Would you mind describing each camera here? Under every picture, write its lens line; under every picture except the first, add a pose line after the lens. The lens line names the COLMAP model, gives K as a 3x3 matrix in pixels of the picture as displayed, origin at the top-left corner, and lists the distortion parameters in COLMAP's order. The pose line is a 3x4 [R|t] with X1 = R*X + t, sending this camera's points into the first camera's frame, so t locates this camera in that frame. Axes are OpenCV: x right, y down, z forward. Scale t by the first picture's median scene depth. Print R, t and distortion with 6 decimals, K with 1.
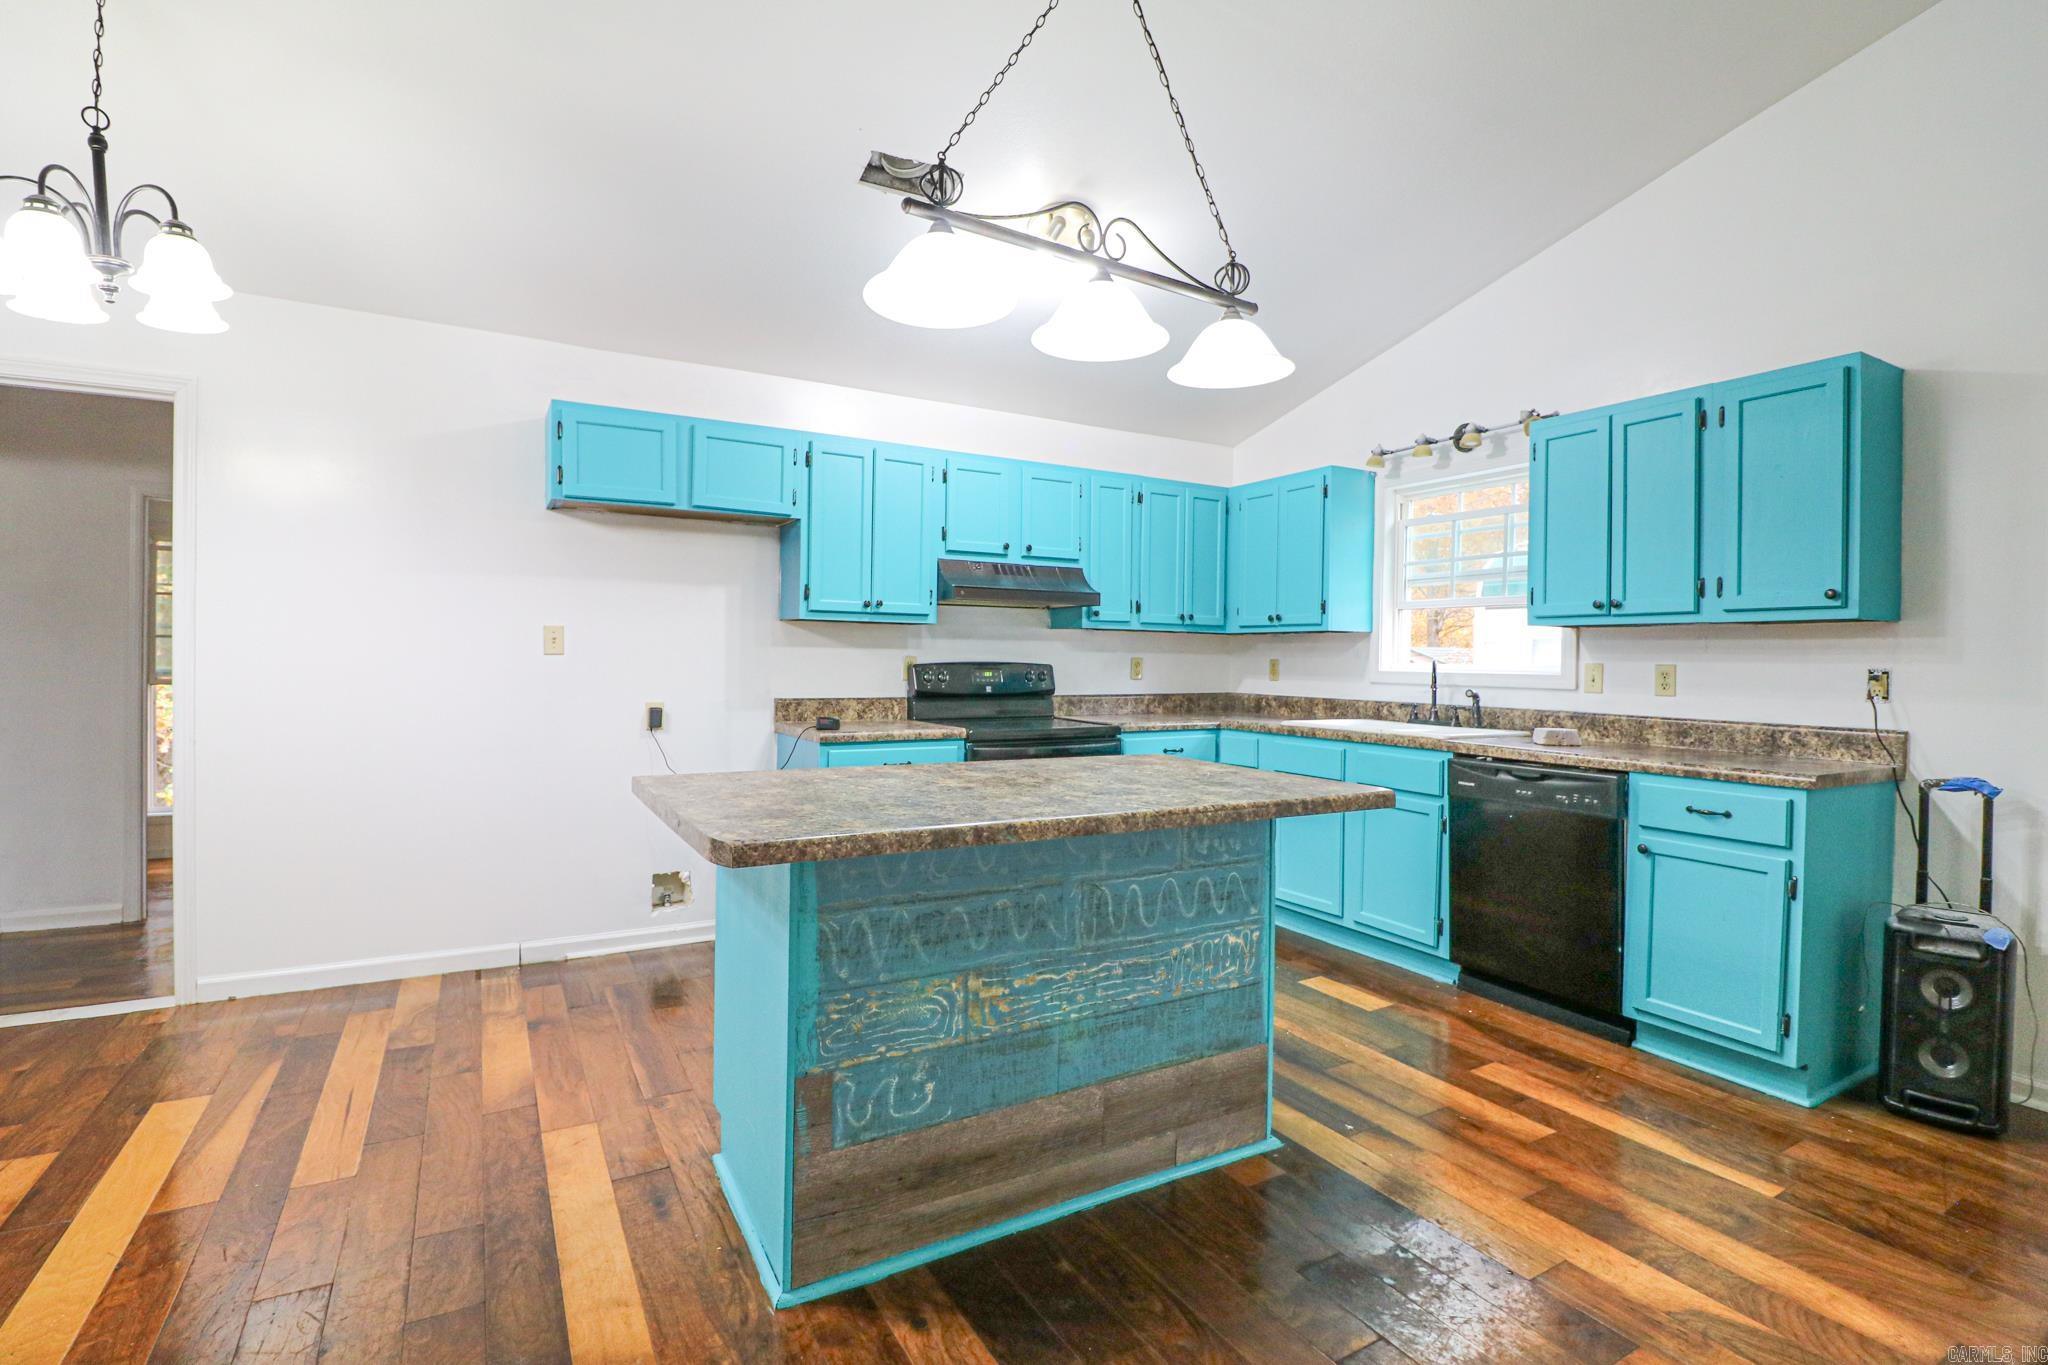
lens RADIAL K [[944.4, 0, 1012.2], [0, 944.4, 667.6], [0, 0, 1]] dist [0.000541, -0.014645]
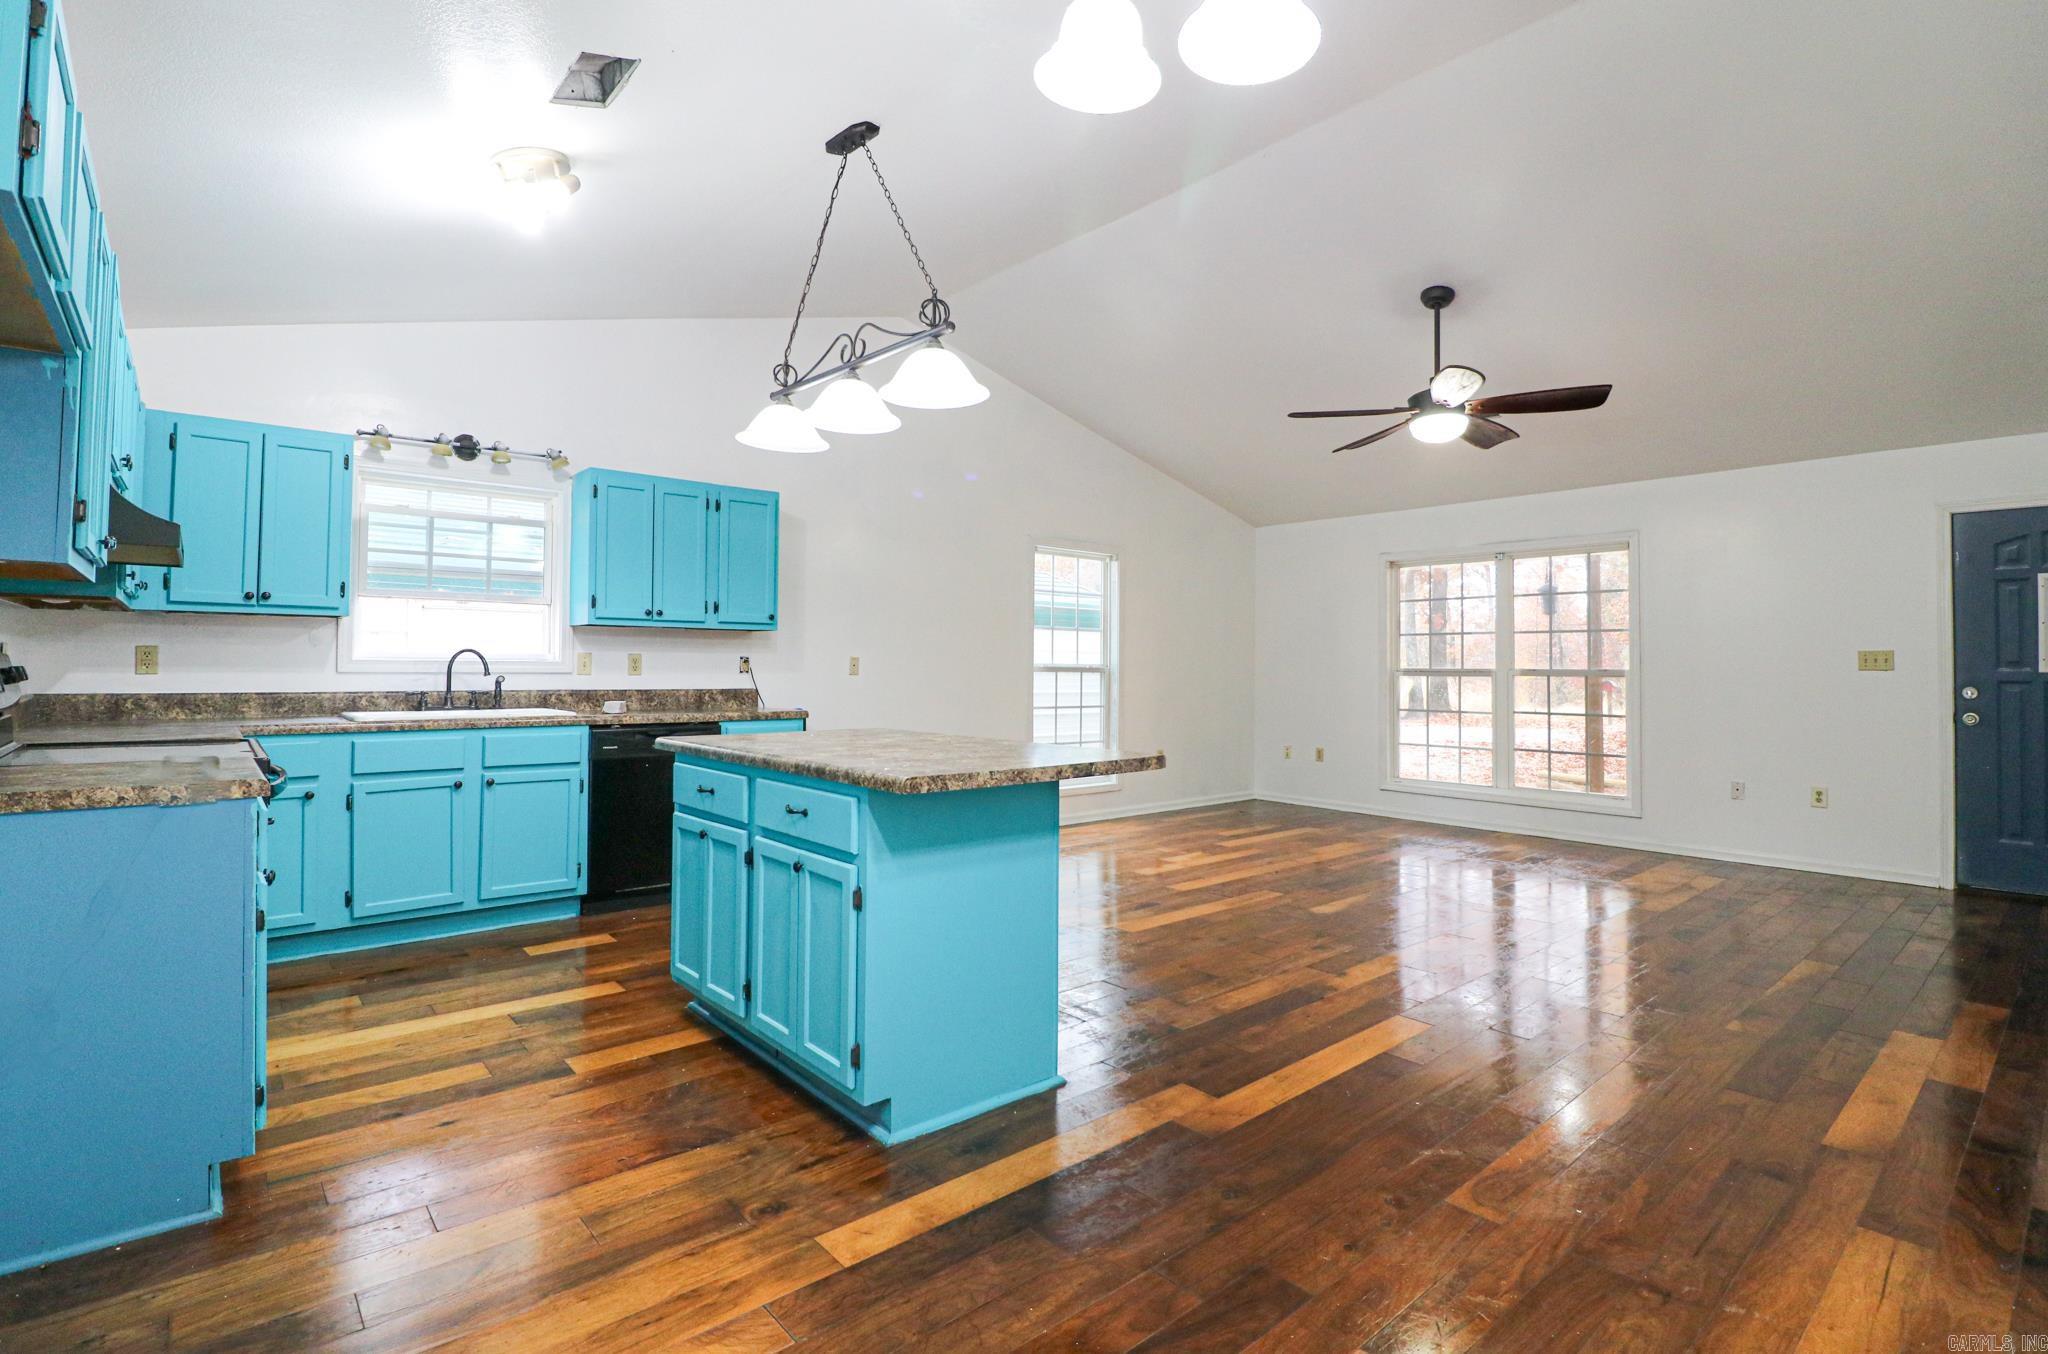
lens RADIAL K [[967.0, 0, 1025.7], [0, 967.0, 656.2], [0, 0, 1]] dist [0.000169, -0.000018]
pose [[-0.201699, -0.007075, 0.979422, -1.145461], [-0.002853, 0.999974, 0.006636, -0.014152], [-0.979443, -0.001455, -0.201714, 0.888619]]
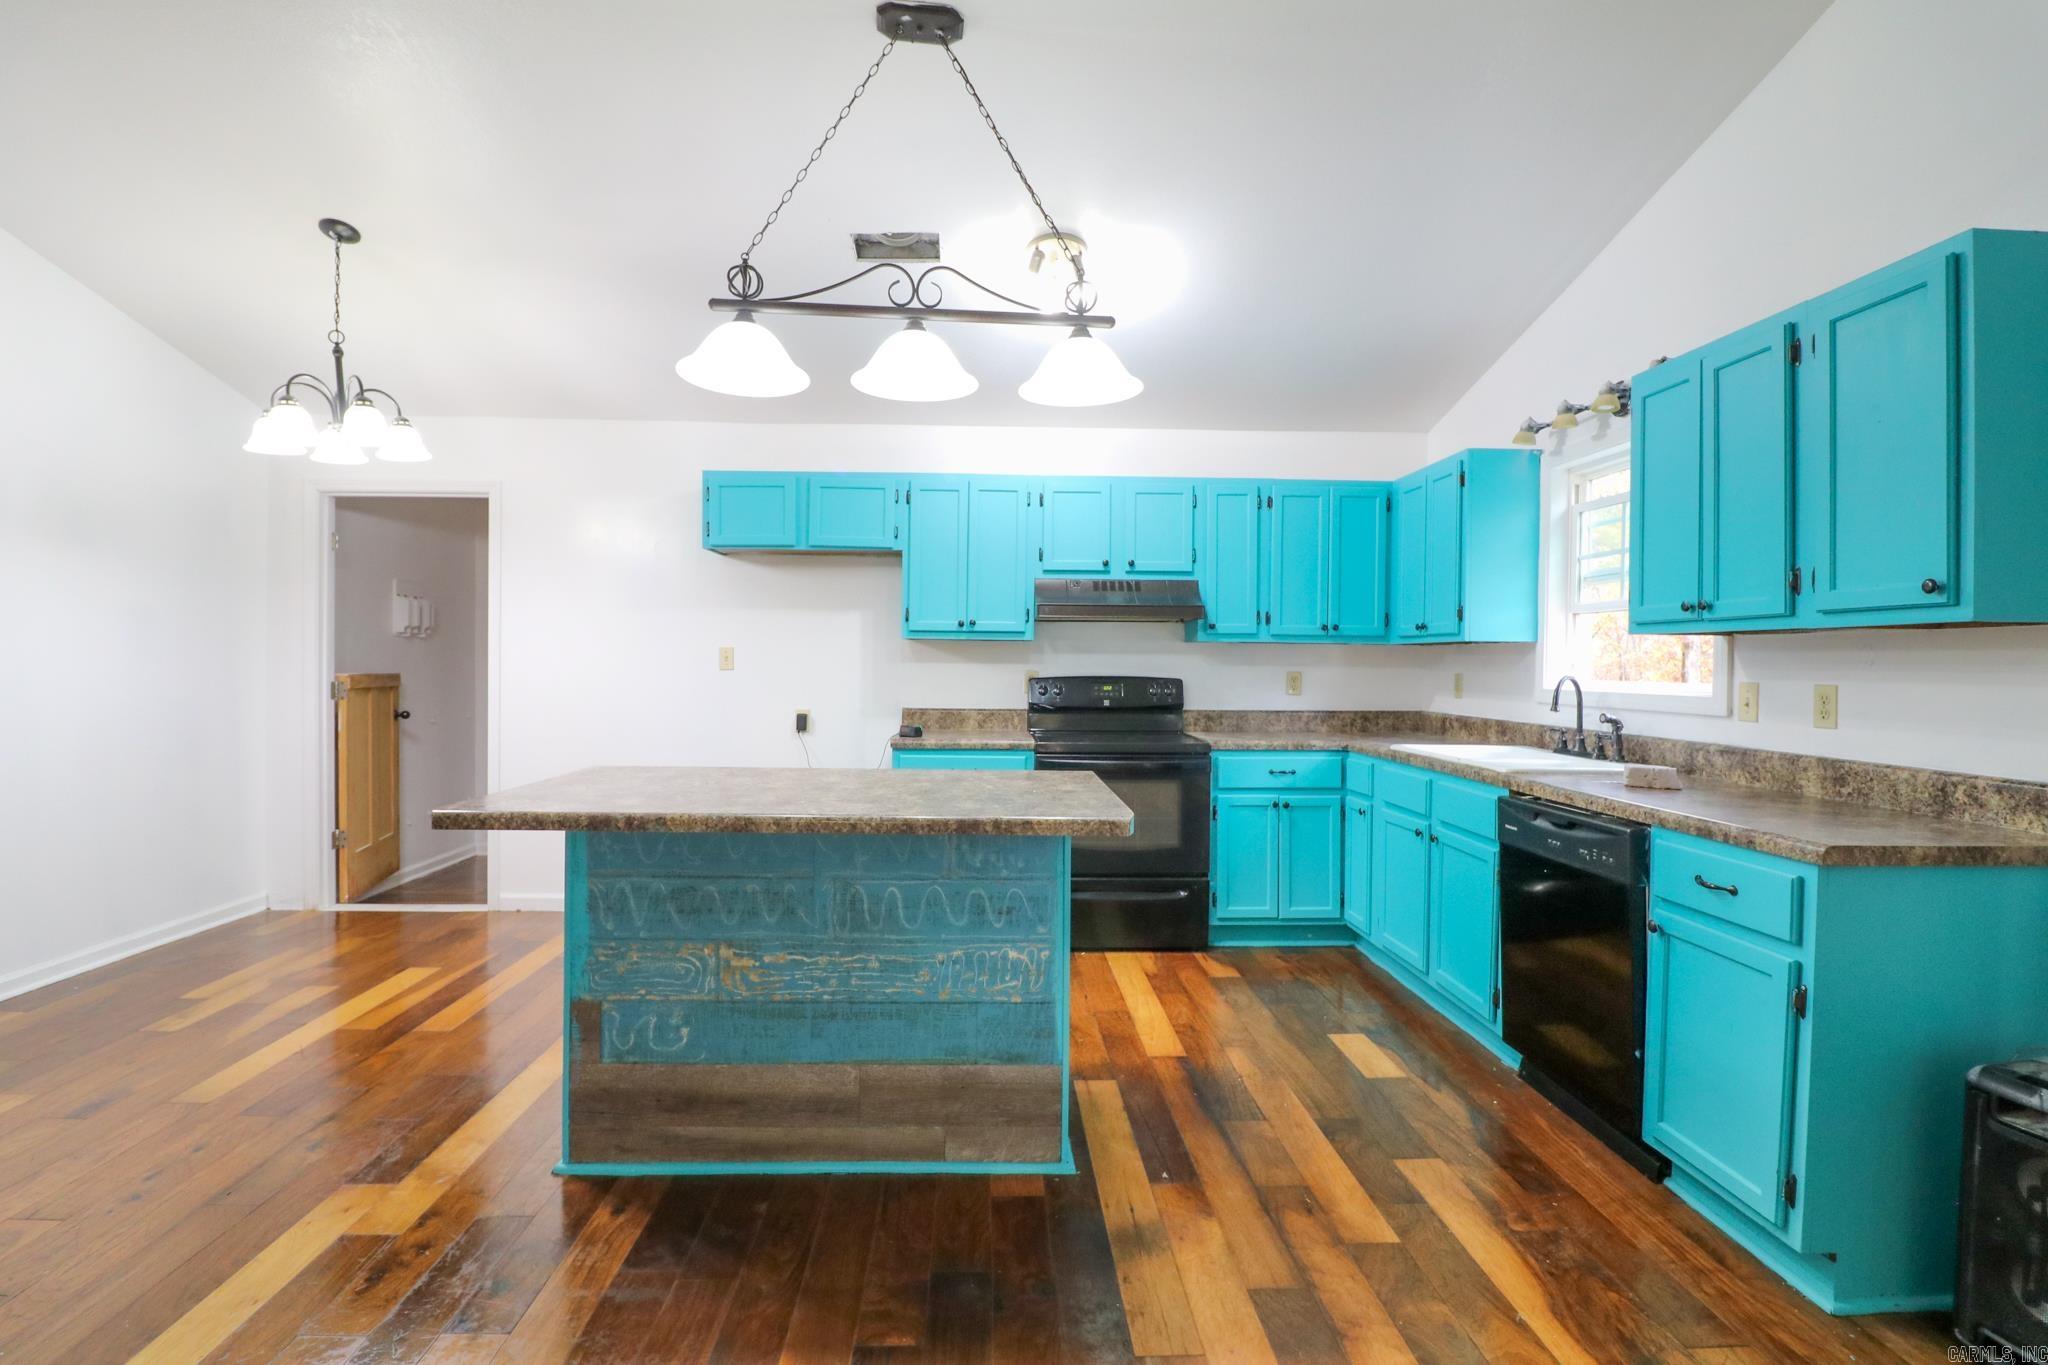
lens RADIAL K [[944.4, 0, 1012.2], [0, 944.4, 667.6], [0, 0, 1]] dist [0.000541, -0.014645]
pose [[0.885819, -0.001016, -0.464029, 0.594683], [-0.003165, 0.999961, -0.008233, -0.010854], [0.464019, 0.008761, 0.885782, 0.080267]]
